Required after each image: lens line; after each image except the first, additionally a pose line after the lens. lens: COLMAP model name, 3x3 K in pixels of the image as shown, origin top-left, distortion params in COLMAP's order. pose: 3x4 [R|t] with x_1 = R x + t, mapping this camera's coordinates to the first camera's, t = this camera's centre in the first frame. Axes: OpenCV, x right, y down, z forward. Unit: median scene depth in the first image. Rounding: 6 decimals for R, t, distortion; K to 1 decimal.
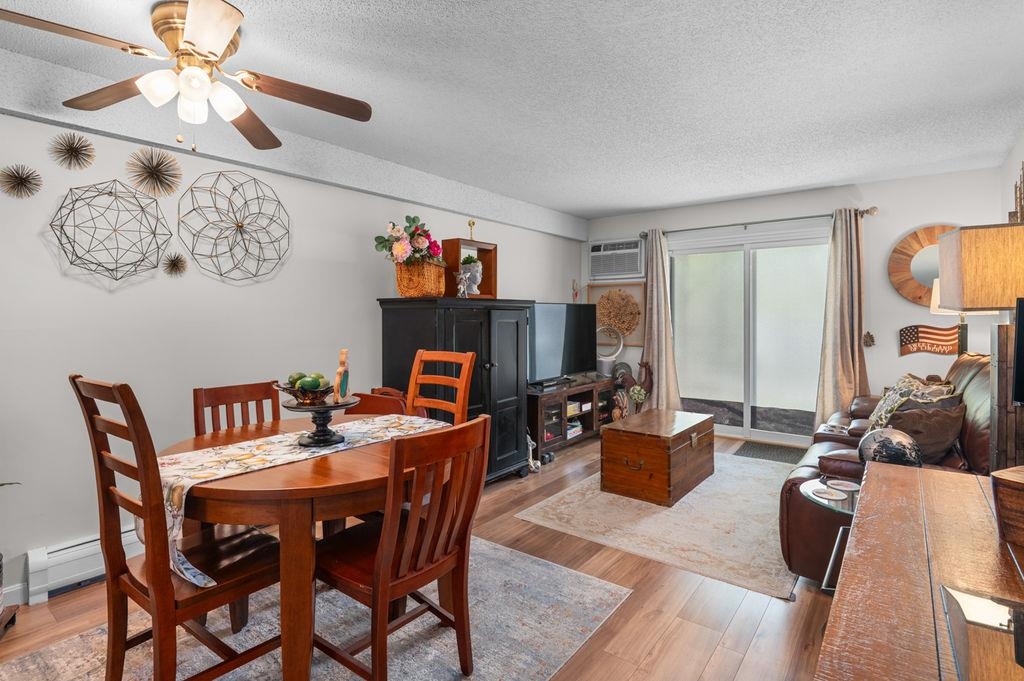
lens RADIAL K [[499.5, 0, 503.1], [0, 499.5, 316.3], [0, 0, 1]] dist [-0.011790, -0.004921]
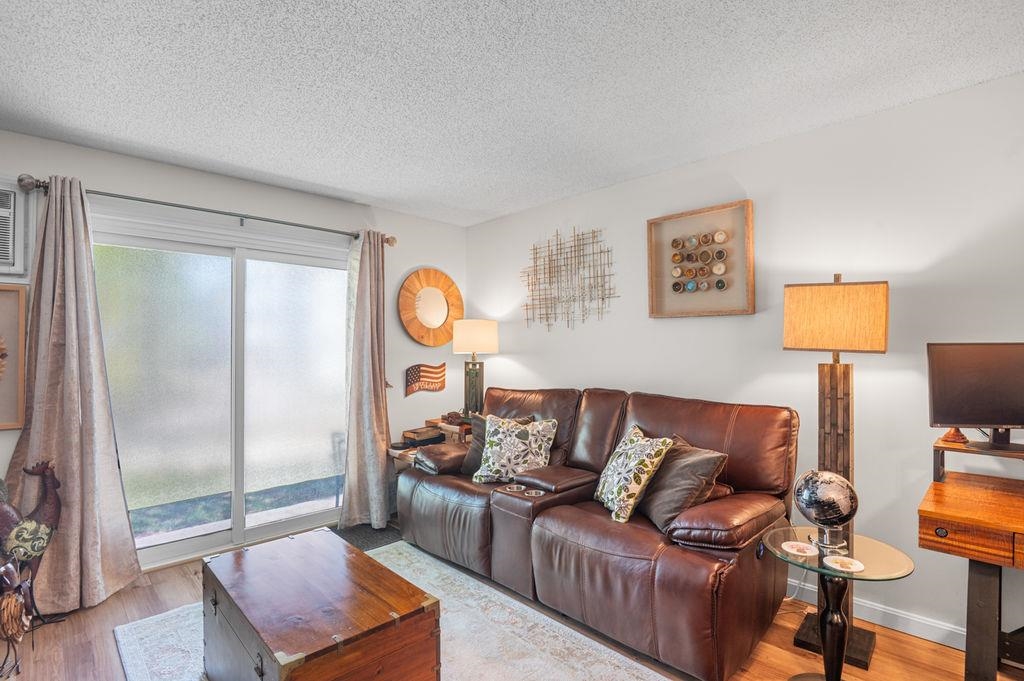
lens RADIAL K [[499.5, 0, 510.4], [0, 499.5, 343.1], [0, 0, 1]] dist [-0.011790, -0.004921]
pose [[0.123746, 0.012544, 0.992235, -0.147982], [0.008915, 0.999866, -0.013753, -0.010080], [-0.992274, 0.010547, 0.123618, 0.724086]]
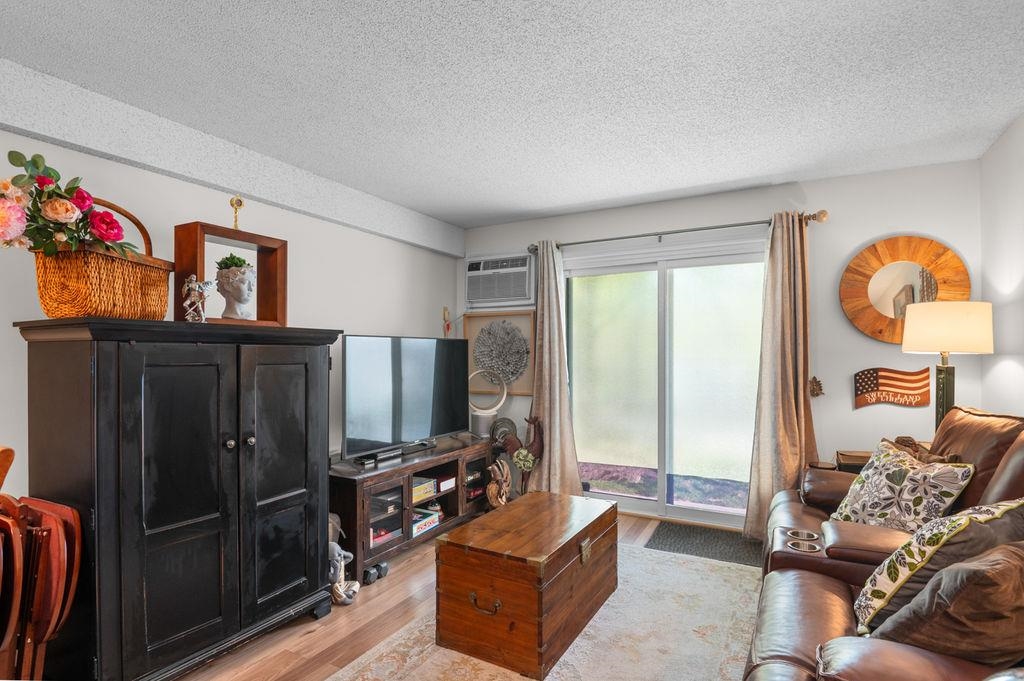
lens RADIAL K [[517.1, 0, 499.0], [0, 517.1, 353.2], [0, 0, 1]] dist [-0.012805, -0.010478]
pose [[0.988163, 0.001991, 0.153393, 0.157235], [-0.001168, 0.999984, -0.005452, 0.000080], [-0.153402, 0.005208, 0.988150, 0.332858]]
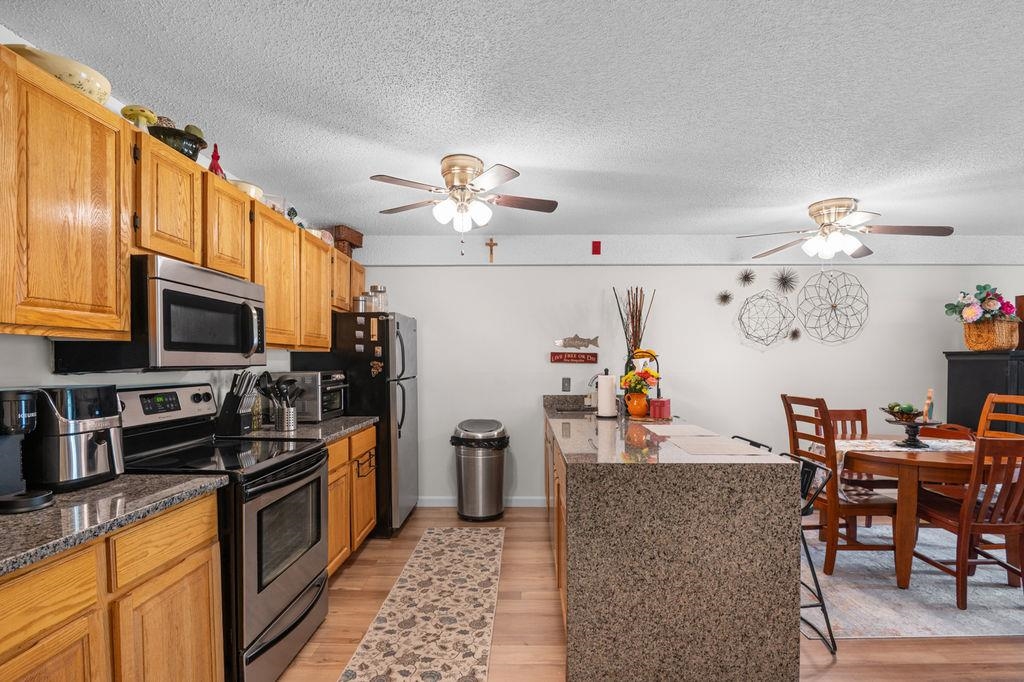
lens RADIAL K [[499.5, 0, 522.4], [0, 499.5, 369.9], [0, 0, 1]] dist [-0.011790, -0.004921]
pose [[0.618679, 0.015494, -0.785491, 0.053377], [-0.001805, 0.999831, 0.018300, -0.009746], [0.785642, -0.009904, 0.618602, -0.487999]]
